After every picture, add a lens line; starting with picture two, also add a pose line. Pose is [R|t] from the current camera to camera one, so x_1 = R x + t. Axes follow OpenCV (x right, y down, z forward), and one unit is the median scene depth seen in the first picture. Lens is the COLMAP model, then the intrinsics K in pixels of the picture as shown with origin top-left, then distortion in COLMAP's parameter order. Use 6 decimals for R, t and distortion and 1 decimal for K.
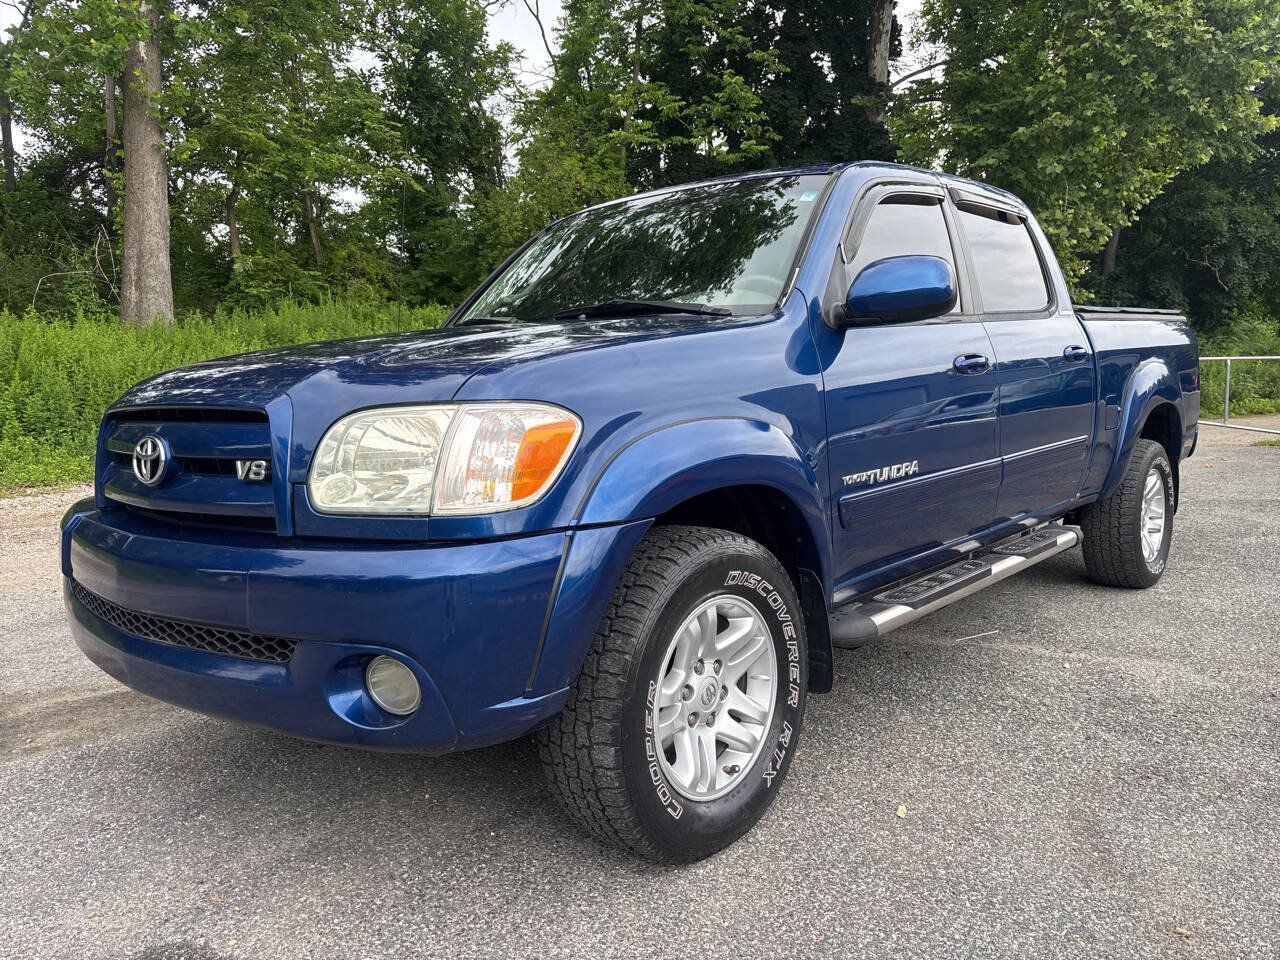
lens RADIAL K [[973.5, 0, 639.9], [0, 973.5, 478.6], [0, 0, 1]] dist [0.043962, -0.044845]
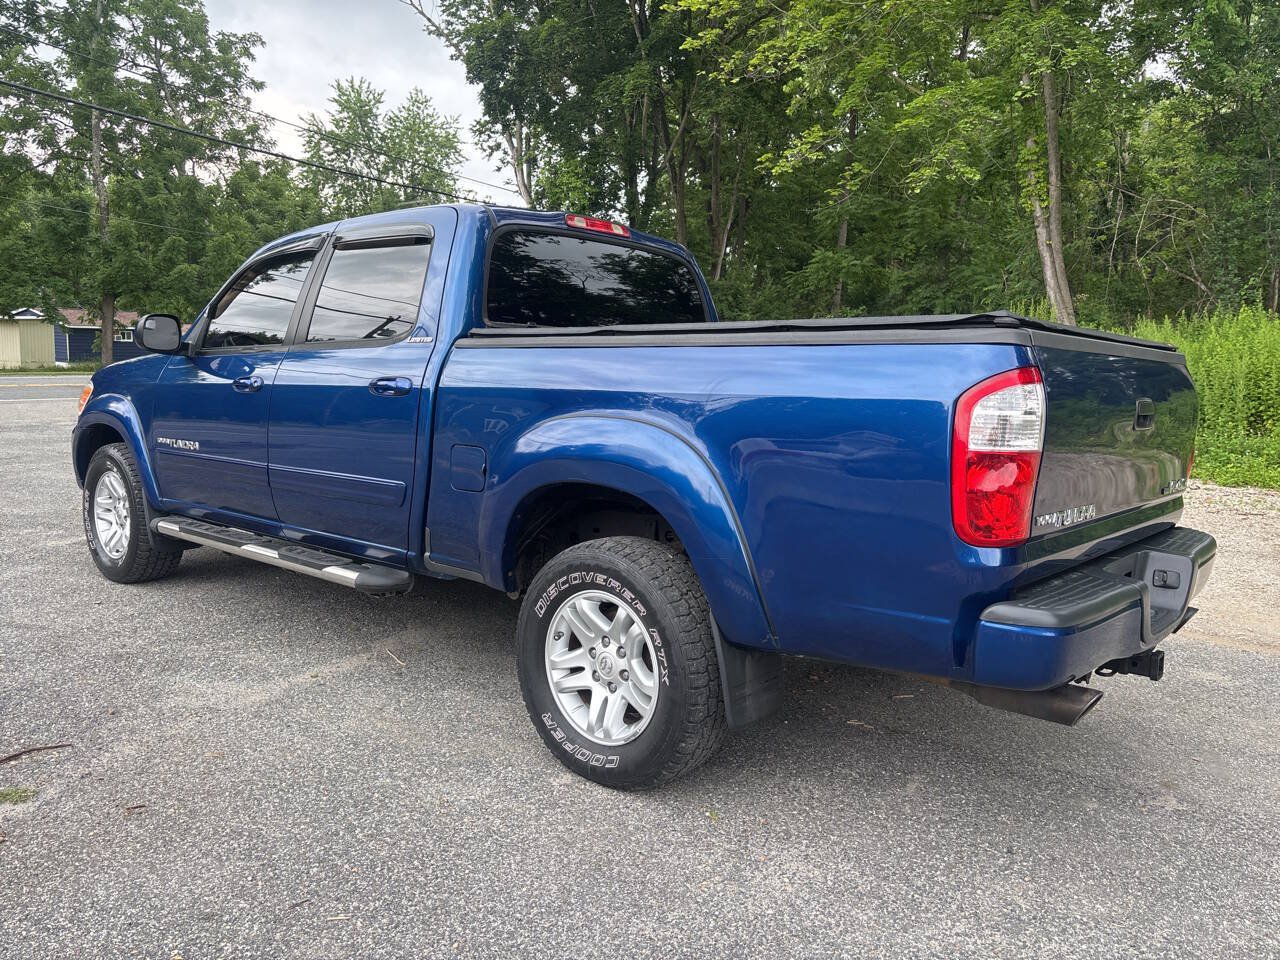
lens RADIAL K [[973.5, 0, 646.4], [0, 973.5, 477.8], [0, 0, 1]] dist [0.043962, -0.044845]
pose [[0.018404, 0.145012, -0.989259, 0.304613], [-0.135101, 0.980713, 0.141246, -0.046035], [0.990661, 0.131051, 0.037640, 0.274582]]
